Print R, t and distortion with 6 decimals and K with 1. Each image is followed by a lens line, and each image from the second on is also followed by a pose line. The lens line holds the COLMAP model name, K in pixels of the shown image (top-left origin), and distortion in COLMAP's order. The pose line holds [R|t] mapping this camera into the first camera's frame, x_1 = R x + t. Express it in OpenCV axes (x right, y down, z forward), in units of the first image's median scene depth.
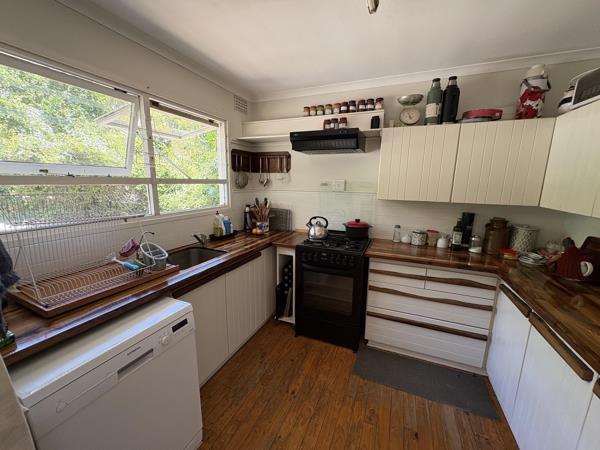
lens RADIAL K [[239.1, 0, 300.3], [0, 239.1, 226.0], [0, 0, 1]] dist [-0.000190, 0.000501]
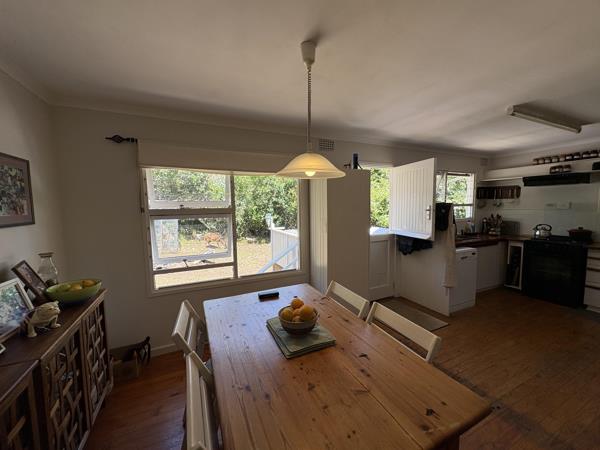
lens RADIAL K [[239.1, 0, 299.0], [0, 239.1, 224.3], [0, 0, 1]] dist [-0.000190, 0.000501]
pose [[0.740577, 0.031747, -0.671221, -0.068152], [-0.101329, 0.992737, -0.064846, 0.242747], [0.664288, 0.116038, 0.738415, -1.369689]]
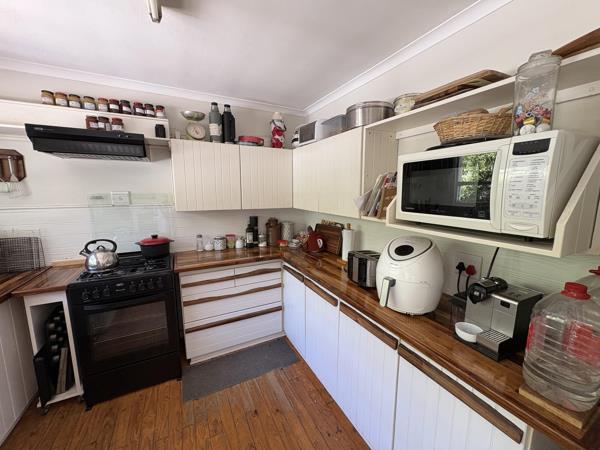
lens RADIAL K [[239.1, 0, 300.3], [0, 239.1, 225.9], [0, 0, 1]] dist [-0.000190, 0.000501]
pose [[0.641427, -0.125754, 0.756807, -0.087751], [0.151384, 0.987825, 0.035837, -0.012889], [-0.752100, 0.091582, 0.652655, 0.002883]]
